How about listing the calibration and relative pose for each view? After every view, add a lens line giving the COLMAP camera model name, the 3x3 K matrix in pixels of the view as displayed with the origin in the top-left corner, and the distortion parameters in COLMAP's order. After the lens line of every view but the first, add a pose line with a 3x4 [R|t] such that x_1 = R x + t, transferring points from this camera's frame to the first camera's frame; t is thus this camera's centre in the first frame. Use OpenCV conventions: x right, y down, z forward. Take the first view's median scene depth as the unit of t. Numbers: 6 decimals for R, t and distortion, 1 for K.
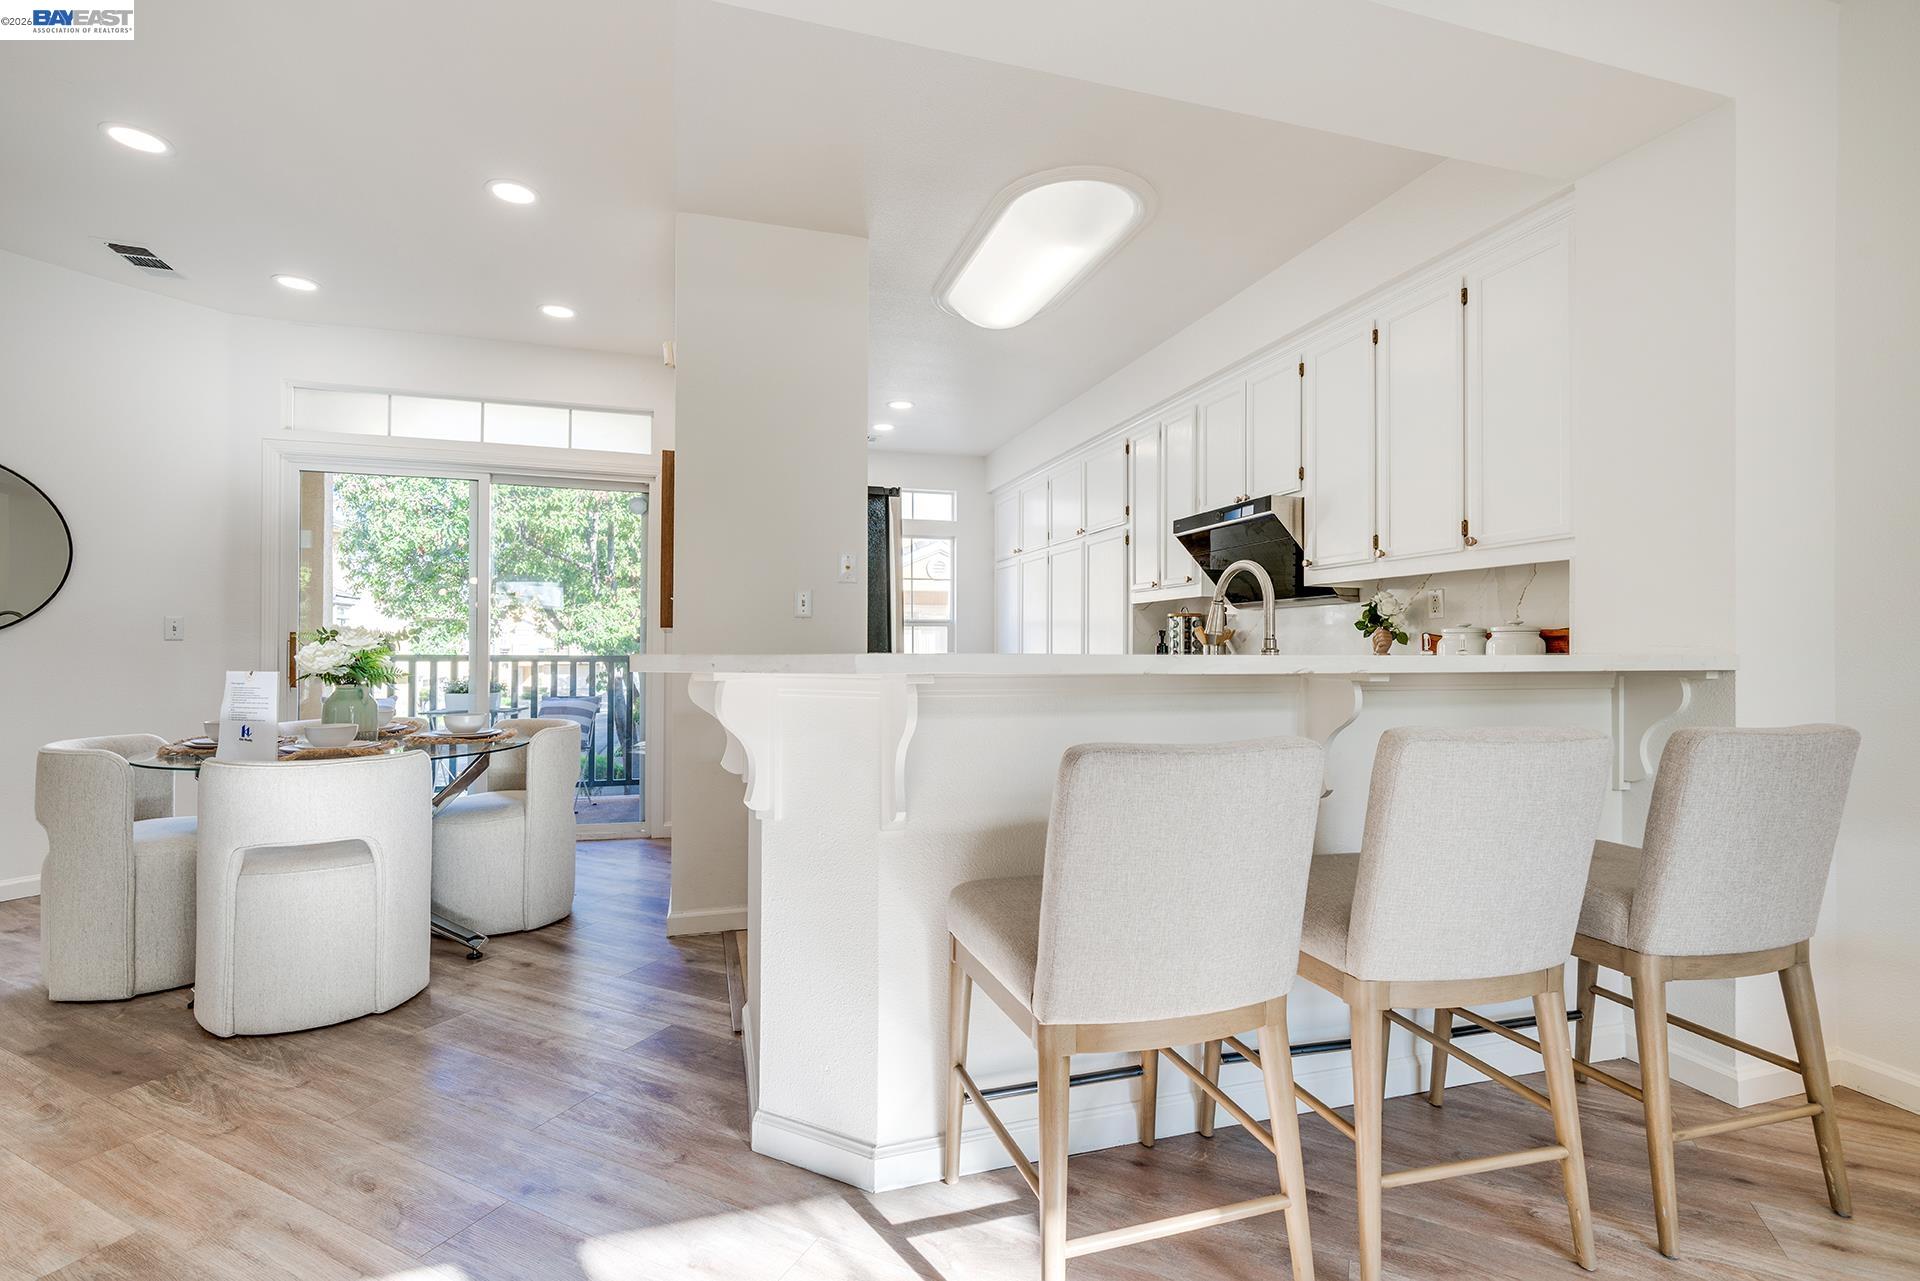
lens RADIAL K [[804.5, 0, 960.0], [0, 804.5, 640.5], [0, 0, 1]] dist [0.000841, 0.000003]
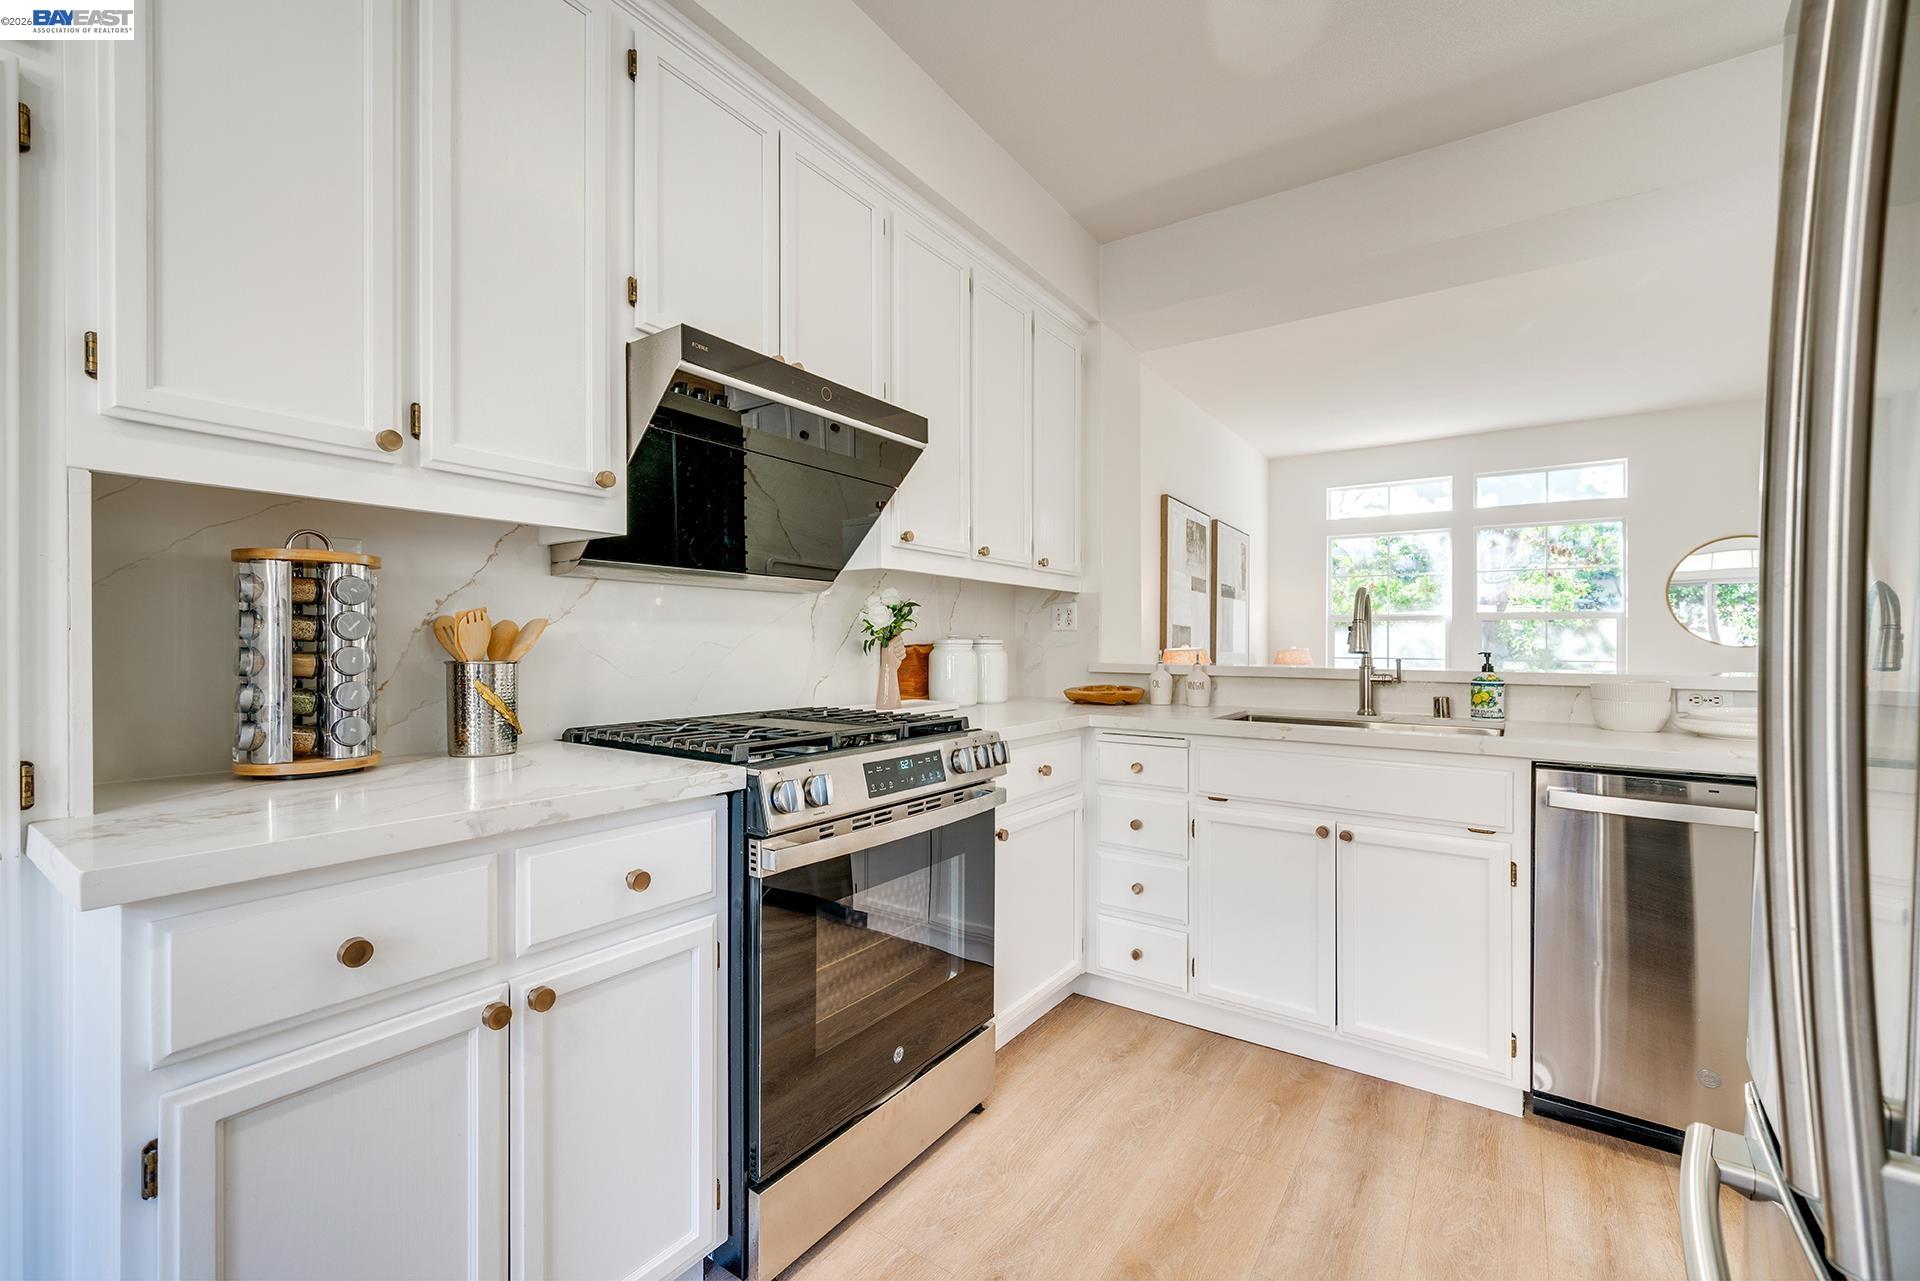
lens RADIAL K [[804.5, 0, 960.0], [0, 804.5, 640.5], [0, 0, 1]] dist [0.000841, 0.000003]
pose [[-0.621183, 0.003863, 0.783656, -0.088565], [-0.009766, 0.999872, -0.012670, -0.001160], [-0.783605, -0.015523, -0.621065, 1.004804]]
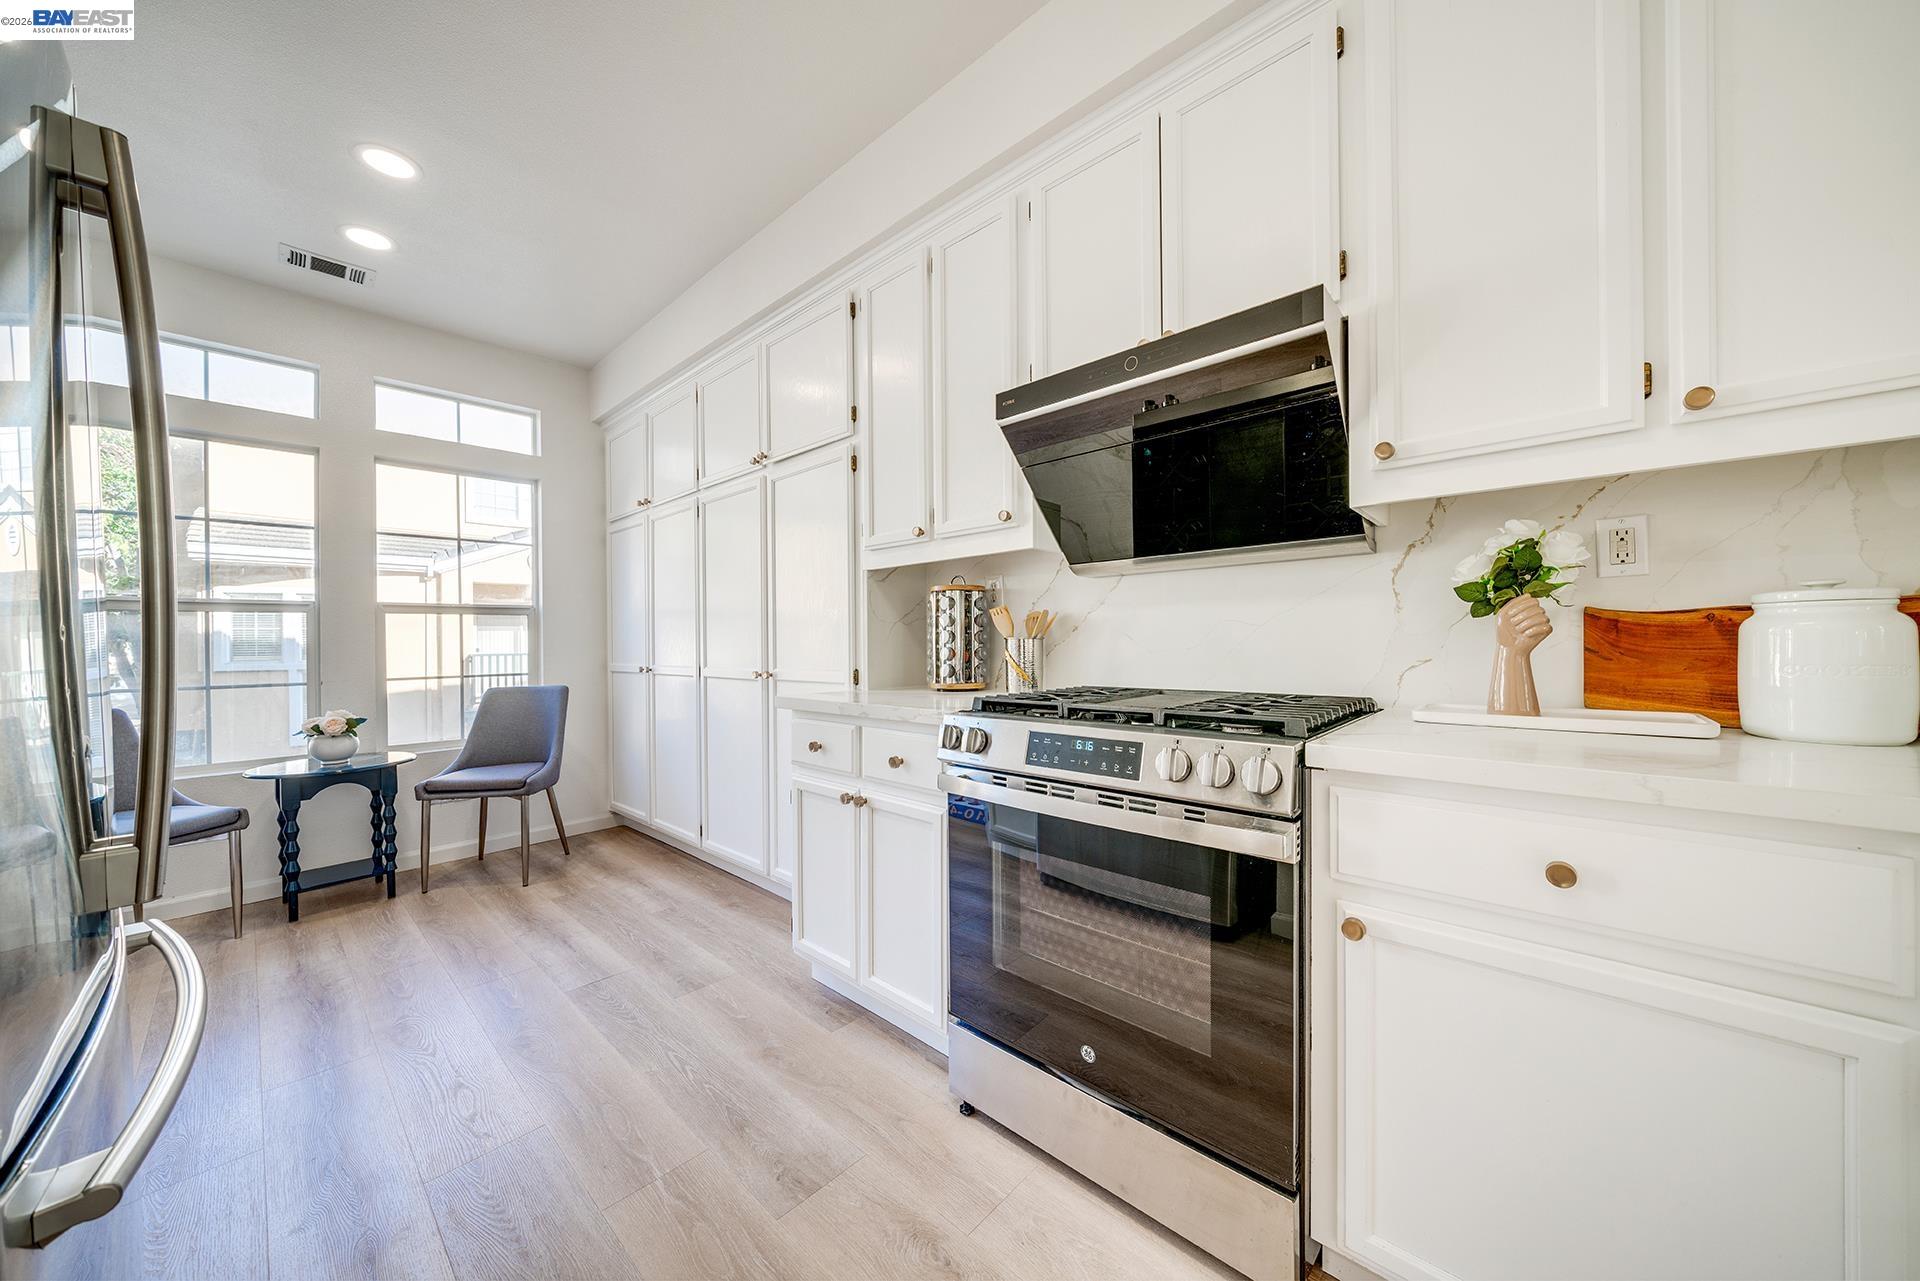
lens RADIAL K [[656.3, 0, 960.0], [0, 656.3, 640.5], [0, 0, 1]] dist [-0.000707, -0.000068]
pose [[0.861545, -0.007601, 0.507624, 0.029437], [0.005963, 0.999970, 0.004853, 0.004846], [-0.507646, -0.001154, 0.861565, 0.579697]]
